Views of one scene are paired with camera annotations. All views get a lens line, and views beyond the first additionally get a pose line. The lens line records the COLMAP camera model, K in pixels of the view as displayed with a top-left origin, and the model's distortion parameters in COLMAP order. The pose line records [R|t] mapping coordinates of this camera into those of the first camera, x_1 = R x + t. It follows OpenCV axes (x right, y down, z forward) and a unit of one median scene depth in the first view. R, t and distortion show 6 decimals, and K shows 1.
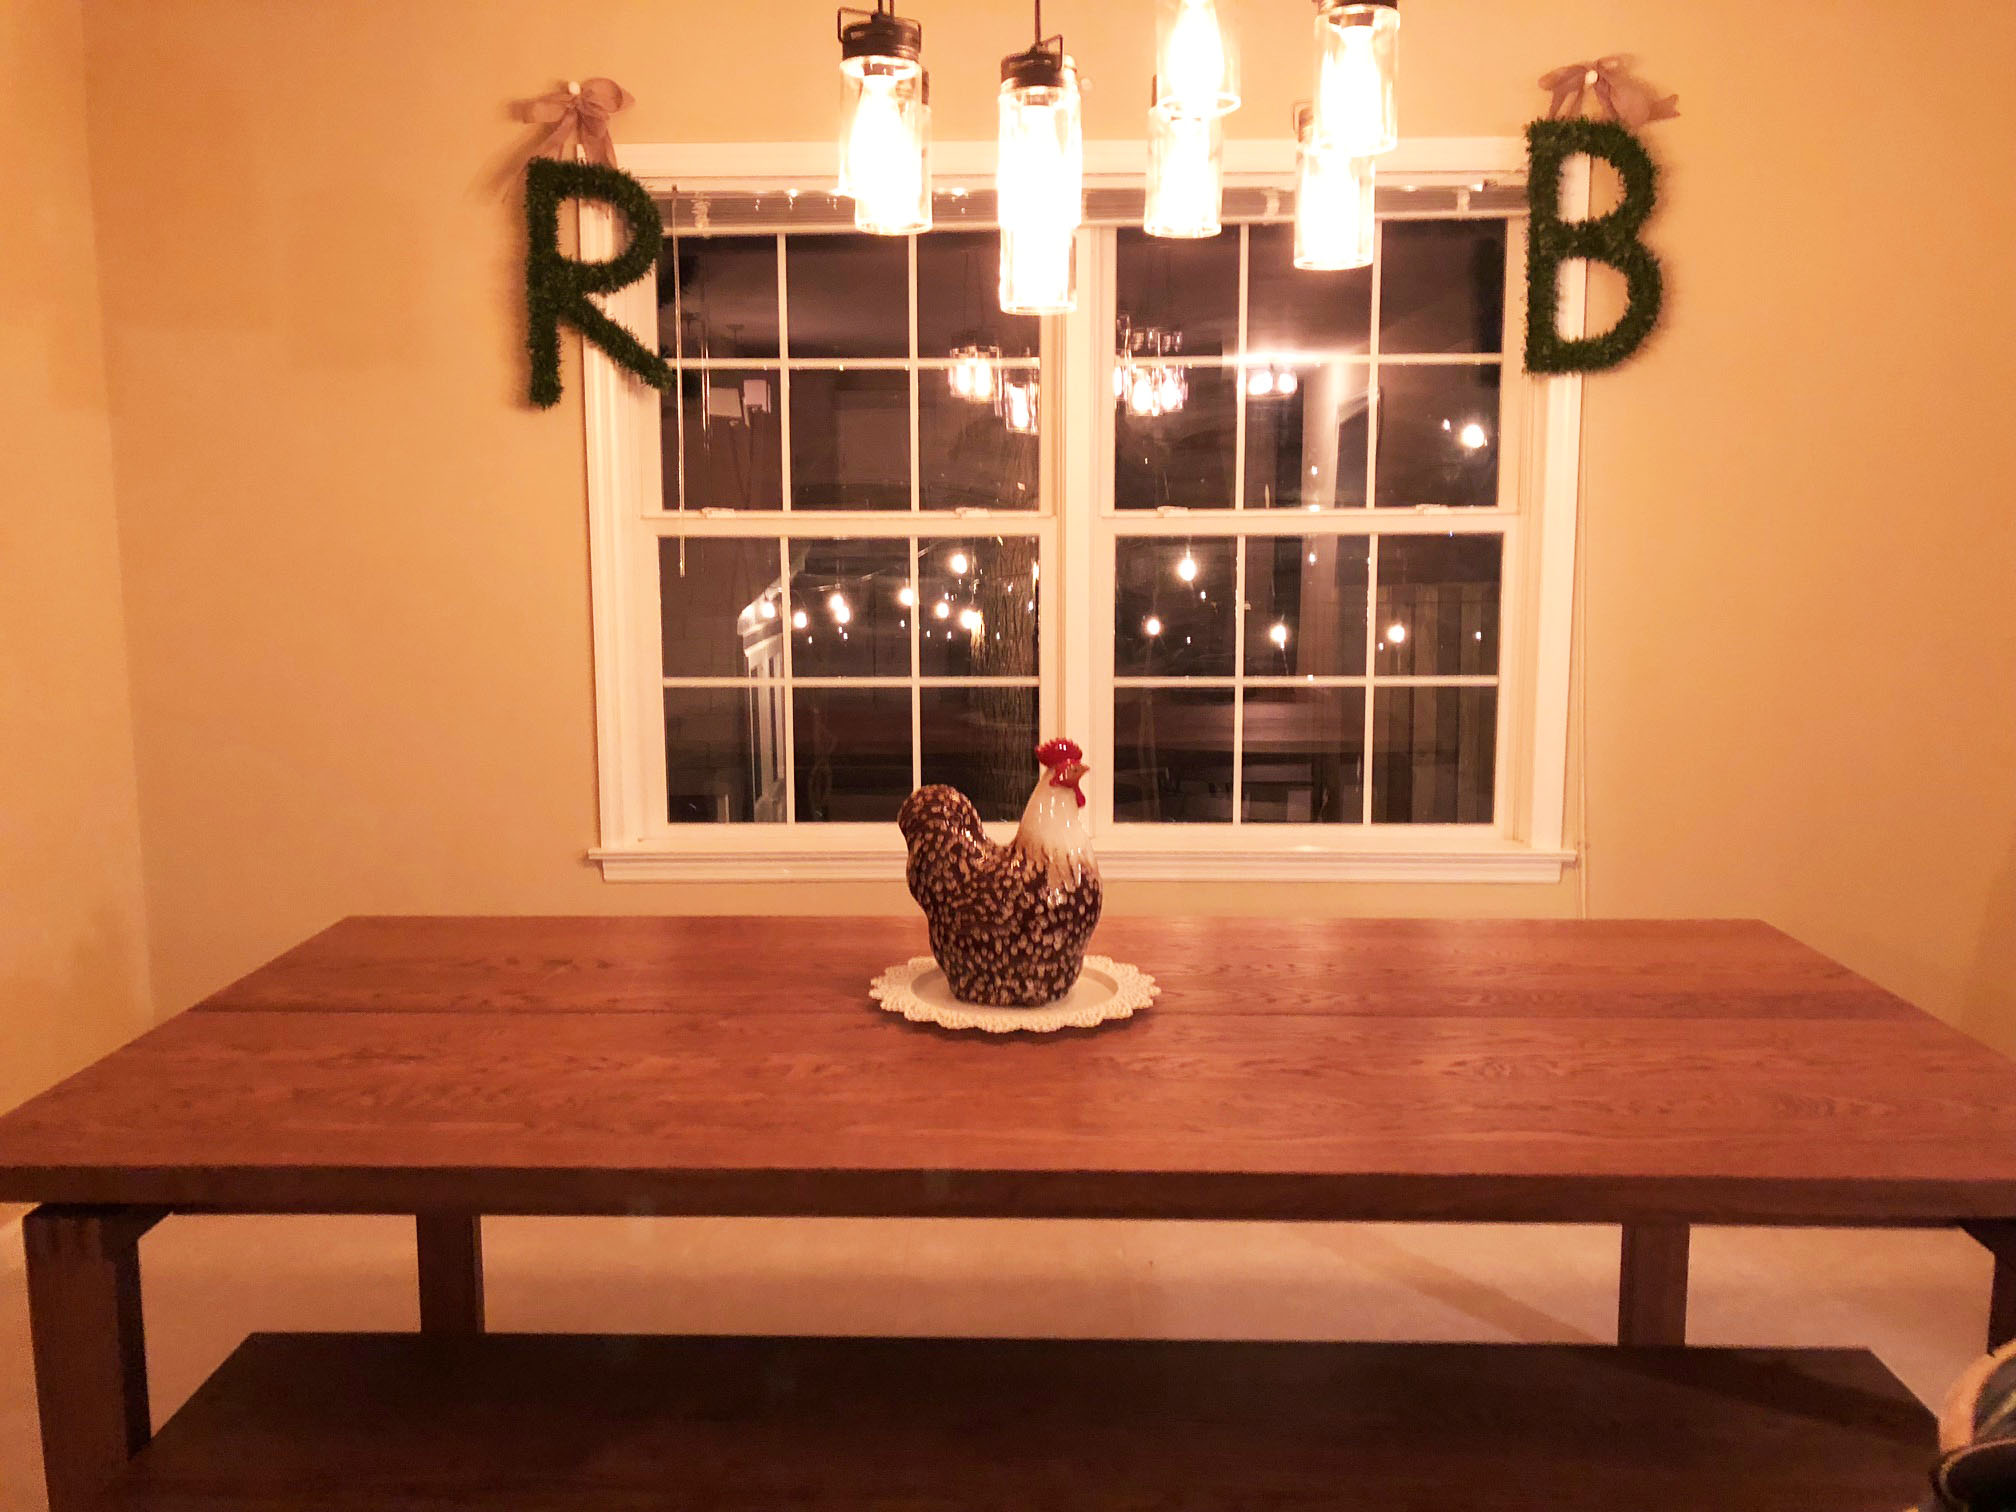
lens RADIAL K [[1630.8, 0, 1008.0], [0, 1630.8, 756.0], [0, 0, 1]] dist [0.043087, -0.082681]
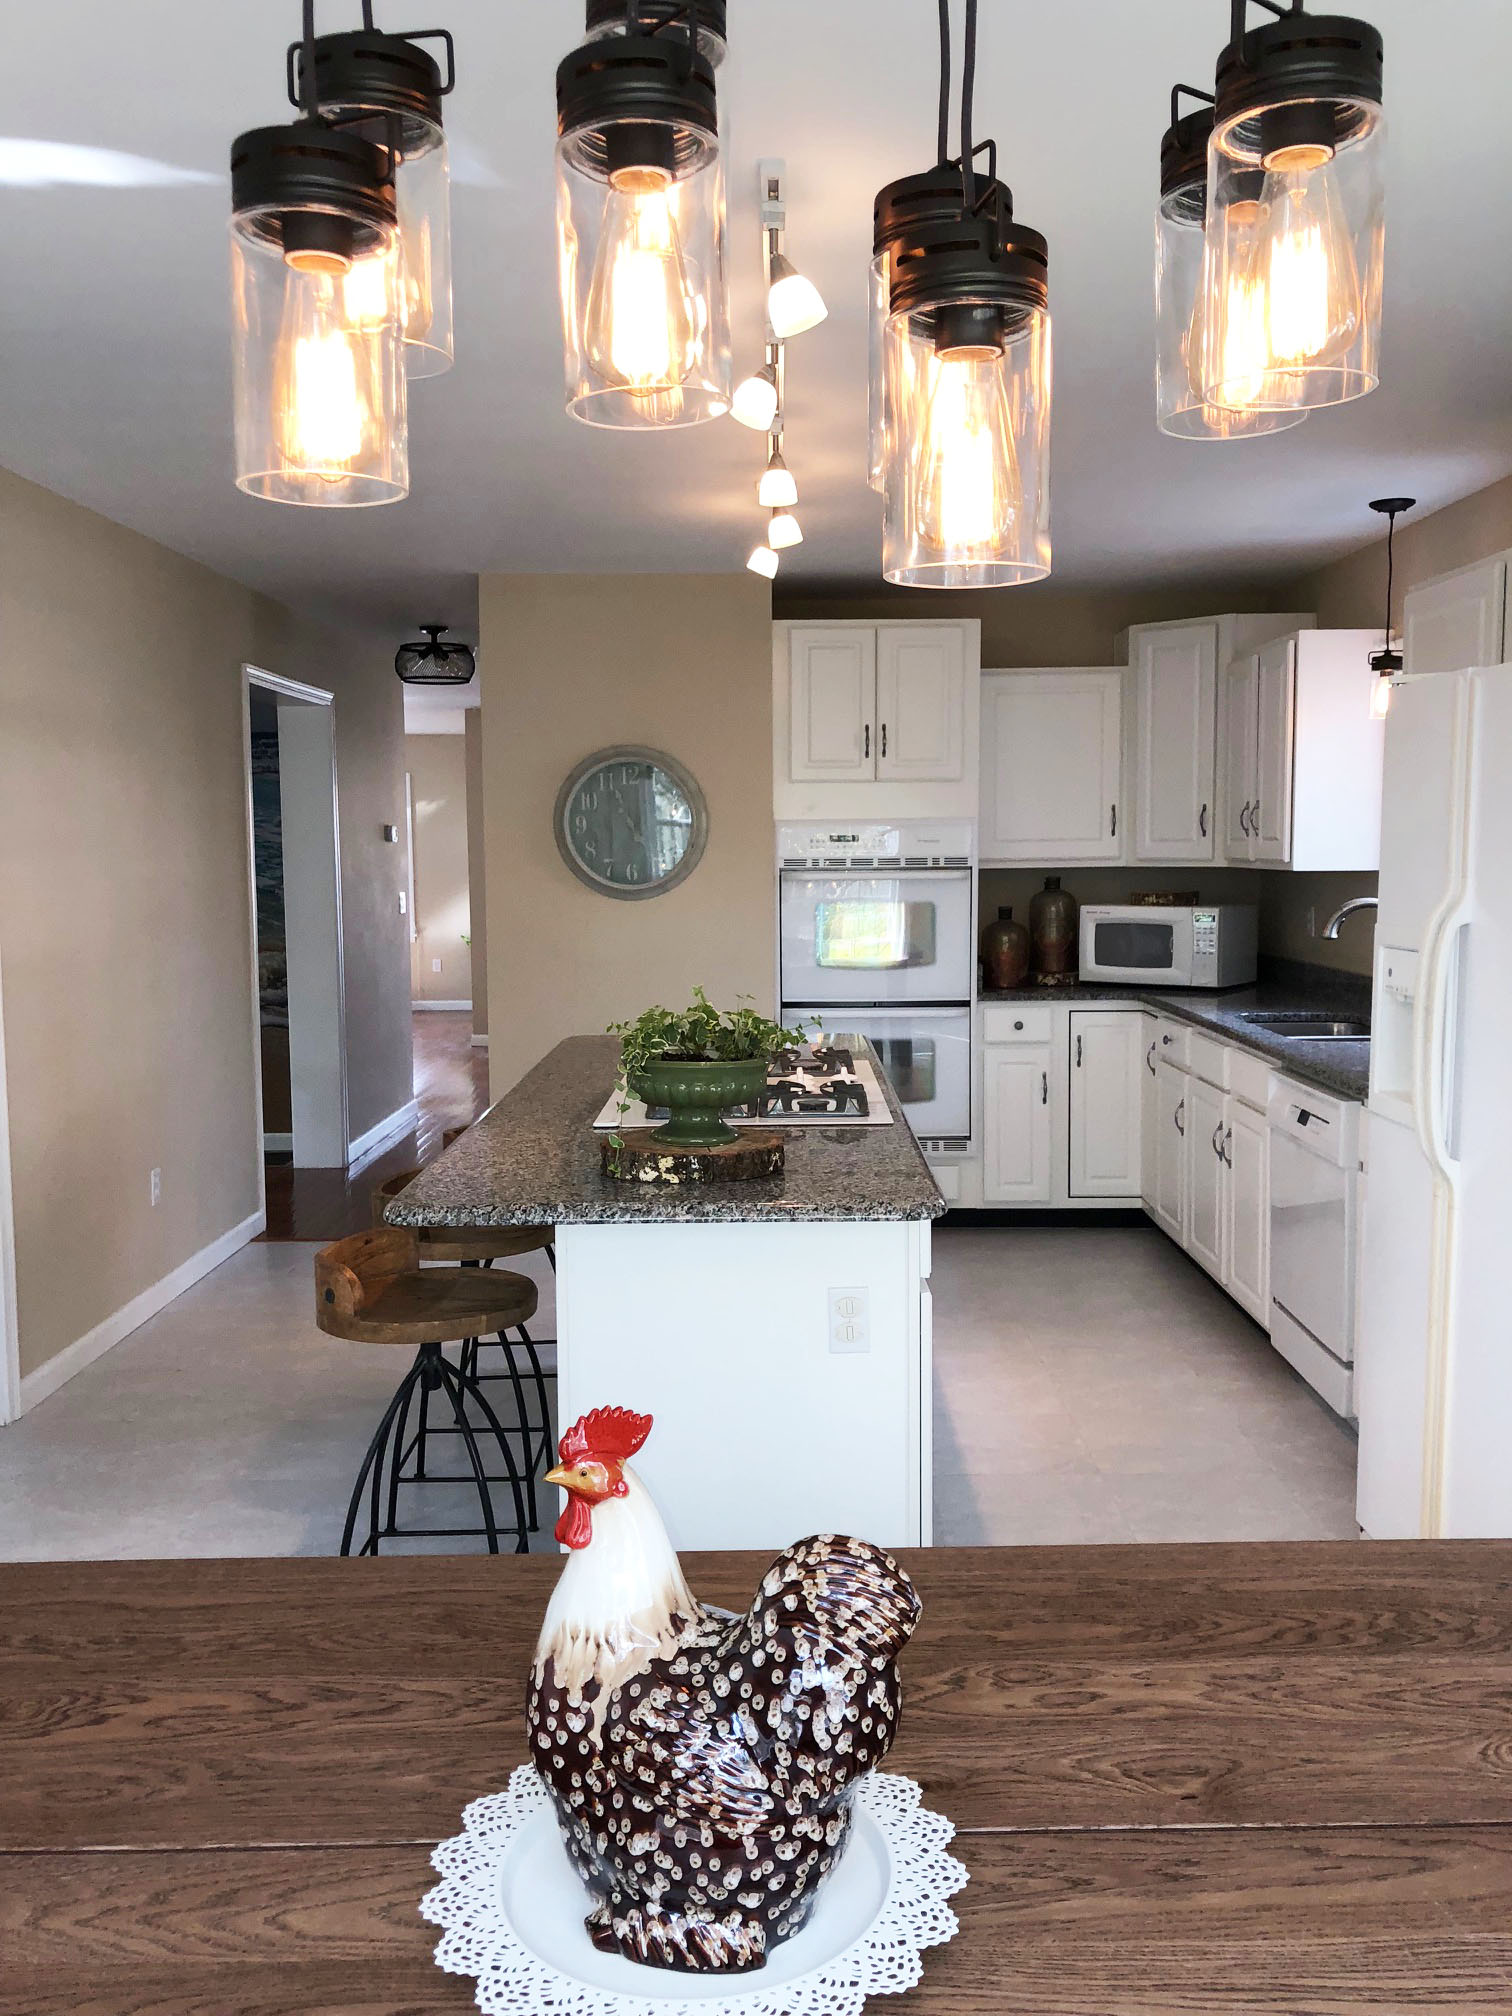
lens RADIAL K [[1630.8, 0, 756.0], [0, 1630.8, 1008.0], [0, 0, 1]] dist [0.043087, -0.082681]
pose [[-0.999690, 0.013233, -0.021088, -0.008583], [0.007703, 0.969880, 0.243460, -0.305648], [0.023674, 0.243222, -0.969682, 1.672490]]
